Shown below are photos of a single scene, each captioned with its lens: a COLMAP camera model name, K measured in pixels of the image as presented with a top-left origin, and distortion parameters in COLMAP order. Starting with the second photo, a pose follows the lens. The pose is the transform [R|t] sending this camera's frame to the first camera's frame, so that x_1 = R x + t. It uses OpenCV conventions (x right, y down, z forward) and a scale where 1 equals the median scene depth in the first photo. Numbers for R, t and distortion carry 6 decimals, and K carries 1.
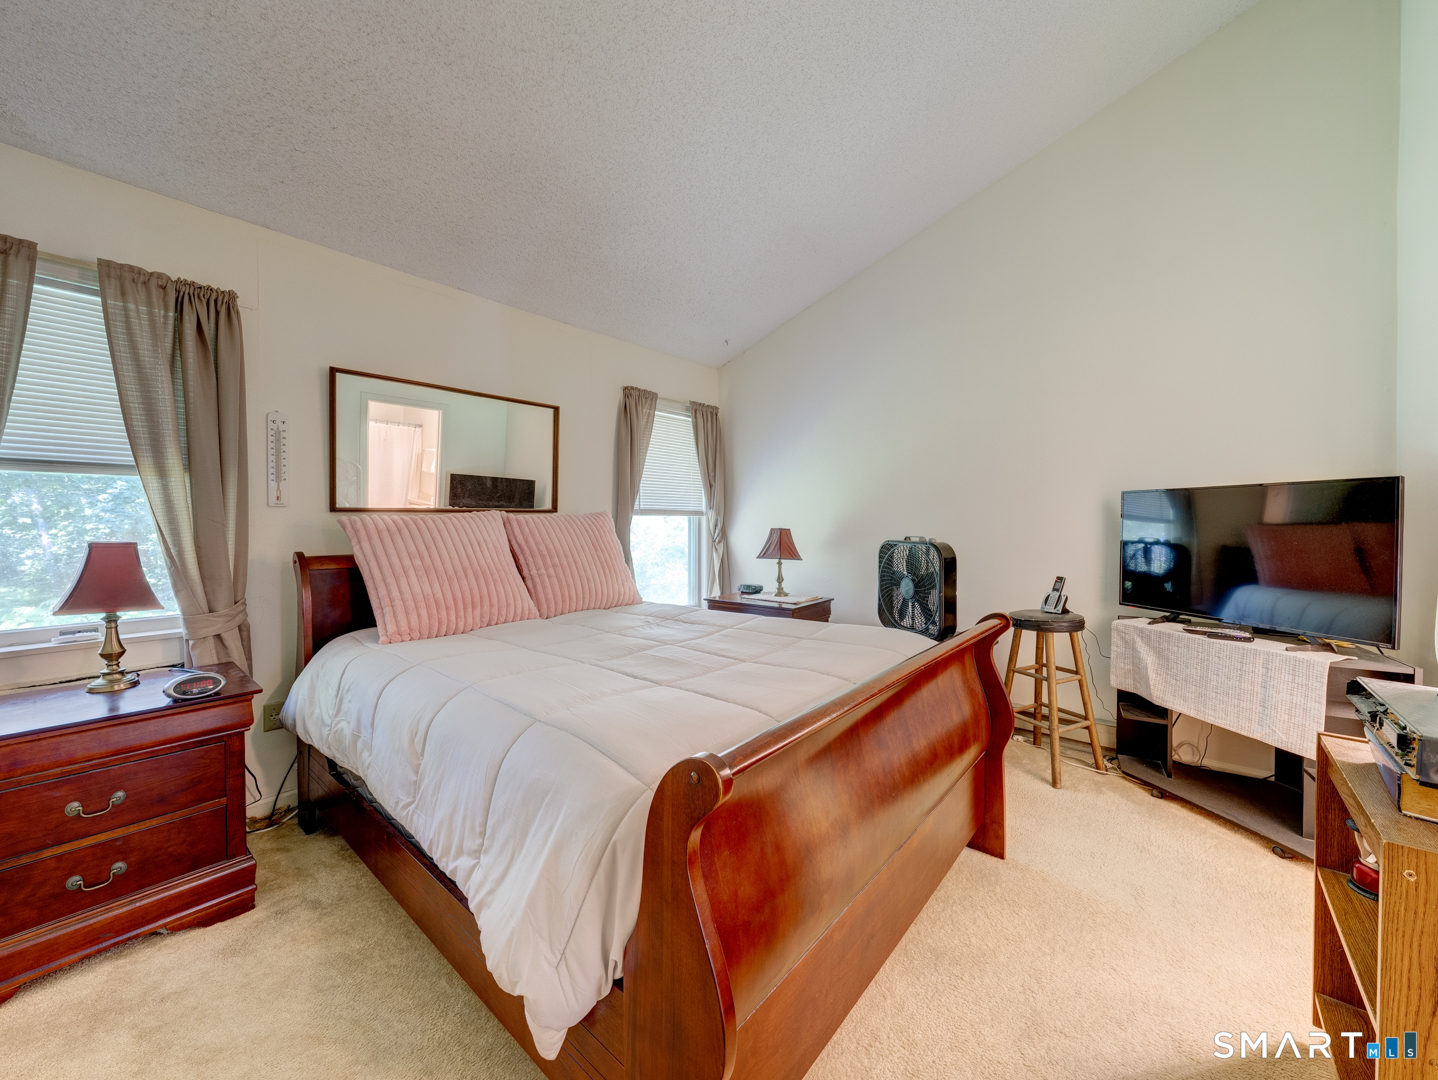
lens RADIAL K [[546.7, 0, 717.9], [0, 546.7, 525.7], [0, 0, 1]] dist [-0.005821, 0.000114]
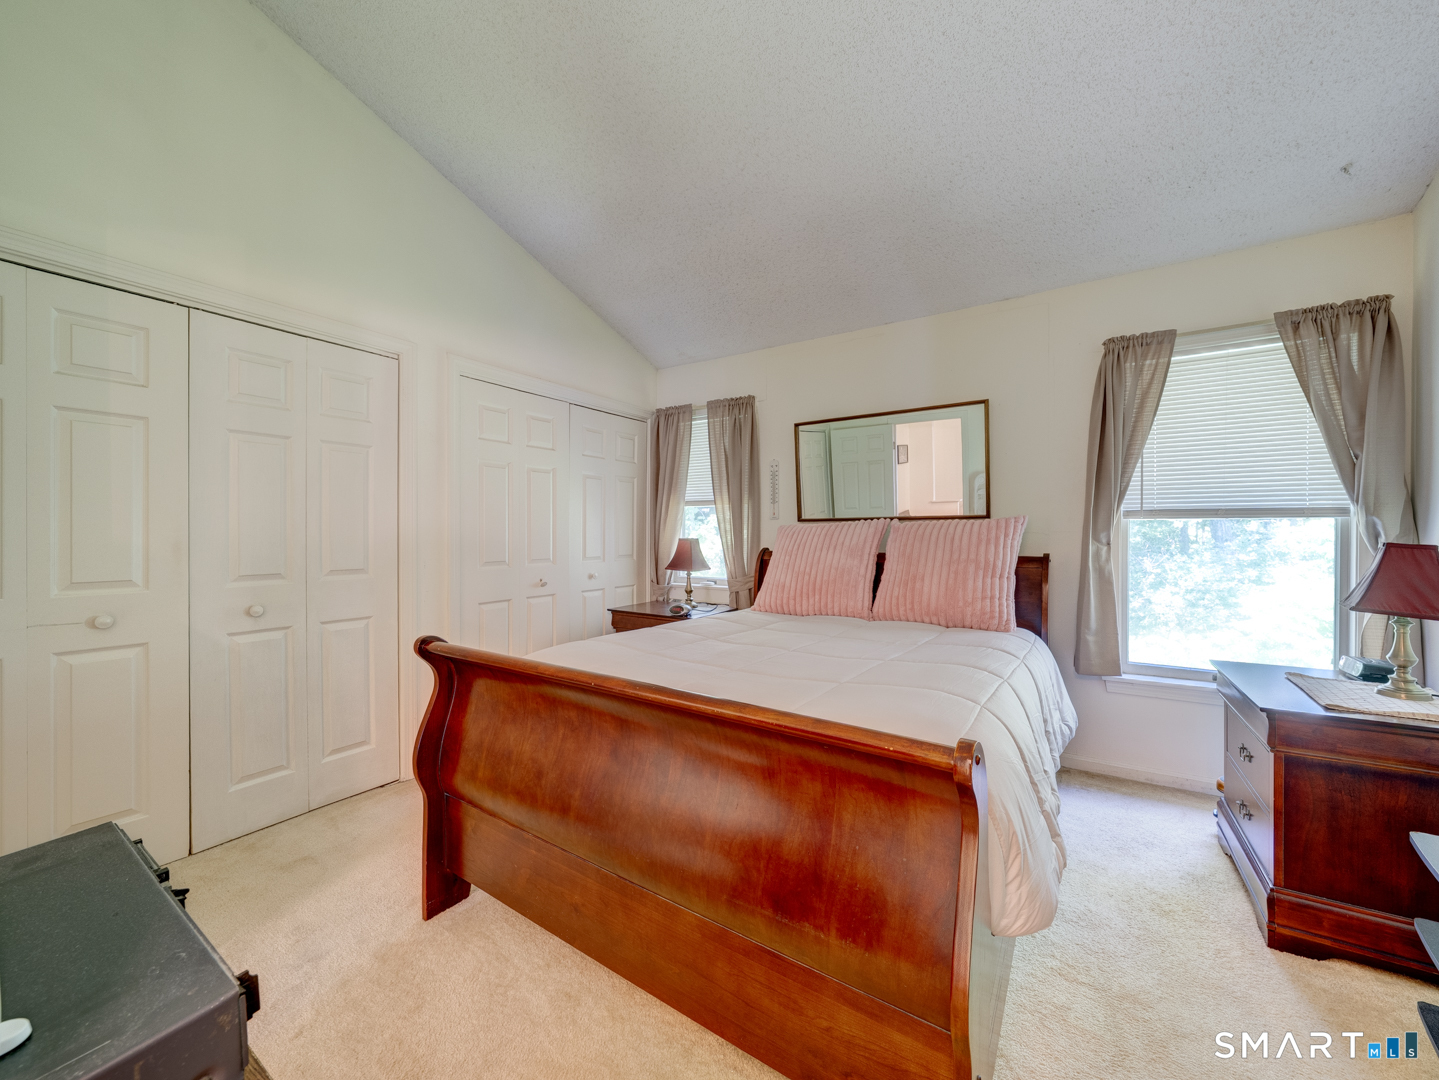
lens RADIAL K [[547.1, 0, 718.4], [0, 547.1, 525.7], [0, 0, 1]] dist [-0.005821, 0.000114]
pose [[0.127151, -0.006586, -0.991862, 0.725805], [-0.006116, 0.999954, -0.007423, -0.002642], [0.991865, 0.007010, 0.127105, 0.605421]]
